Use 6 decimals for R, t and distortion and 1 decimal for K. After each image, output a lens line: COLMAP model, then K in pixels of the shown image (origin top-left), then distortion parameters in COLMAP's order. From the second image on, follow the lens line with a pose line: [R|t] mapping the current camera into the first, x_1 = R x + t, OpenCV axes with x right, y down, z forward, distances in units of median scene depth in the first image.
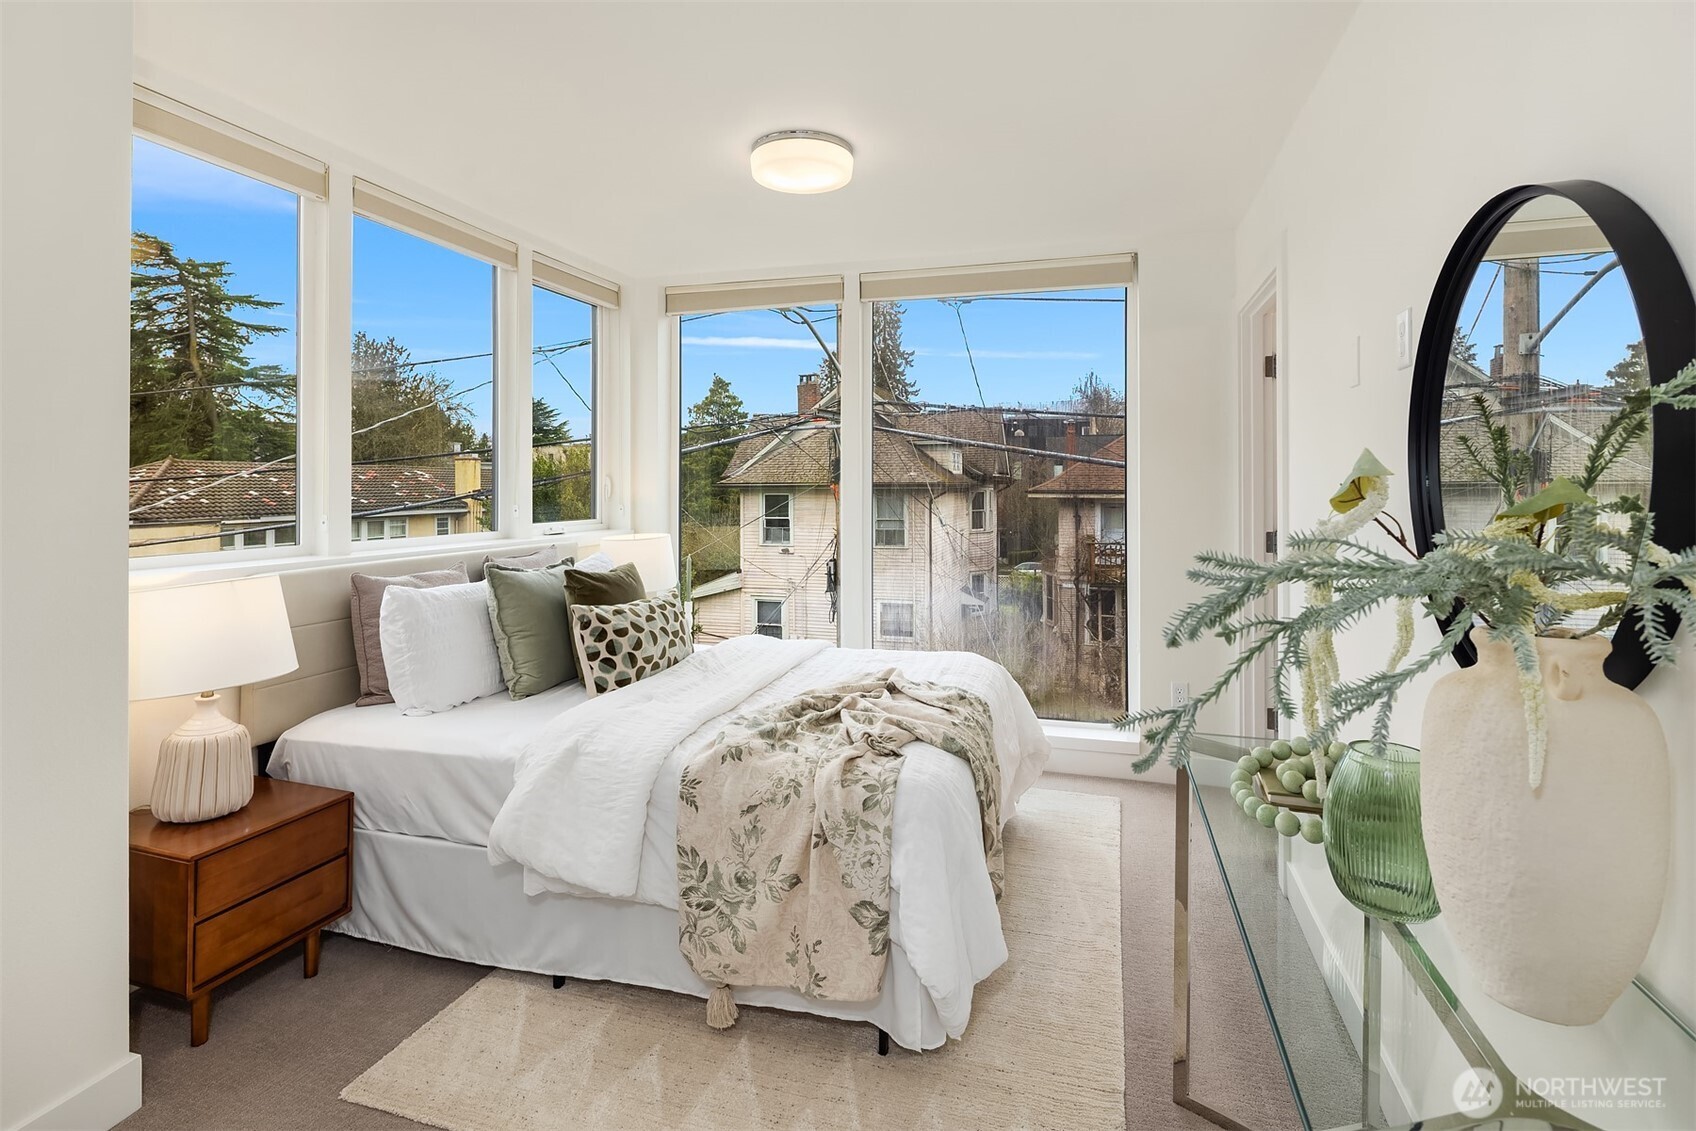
lens RADIAL K [[826.2, 0, 841.2], [0, 826.2, 526.5], [0, 0, 1]] dist [-0.000740, -0.000594]
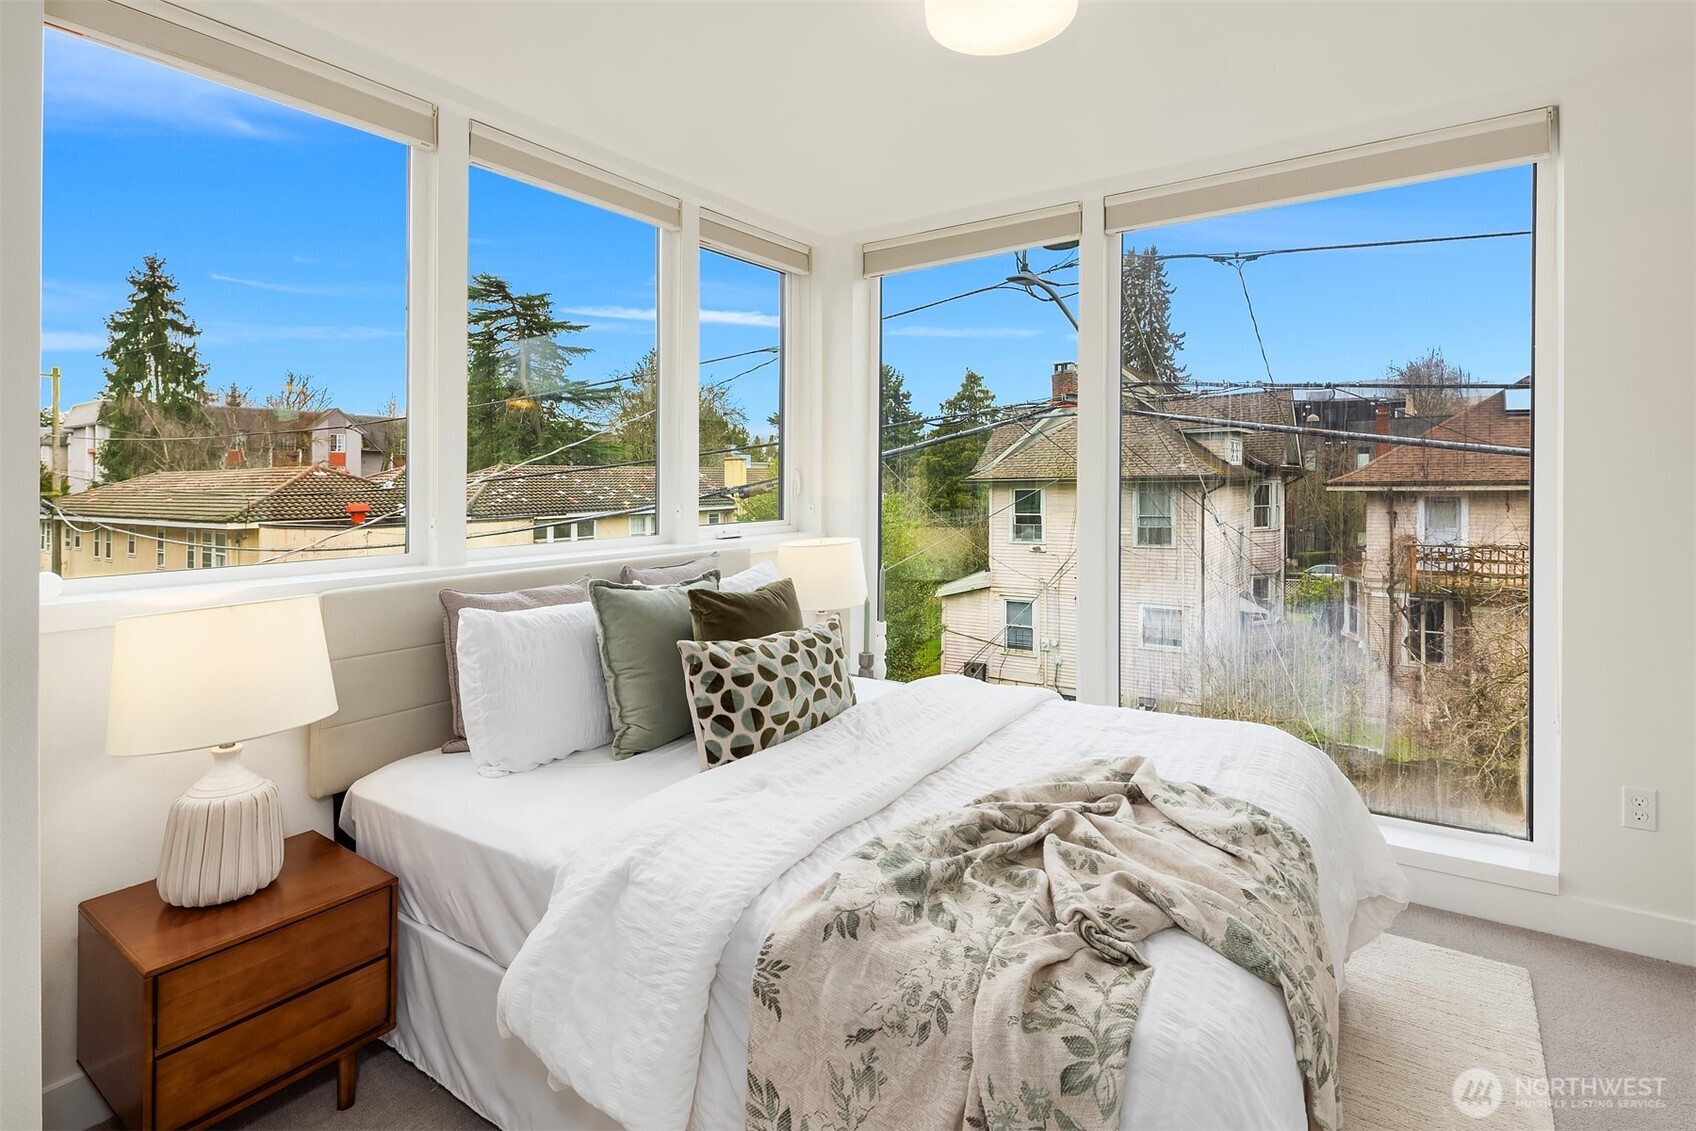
lens RADIAL K [[826.2, 0, 841.2], [0, 826.2, 526.5], [0, 0, 1]] dist [-0.000740, -0.000594]
pose [[0.953803, 0.004892, -0.300393, 0.034202], [-0.003387, 0.999979, 0.005531, -0.011799], [0.300414, -0.004258, 0.953799, 0.322820]]
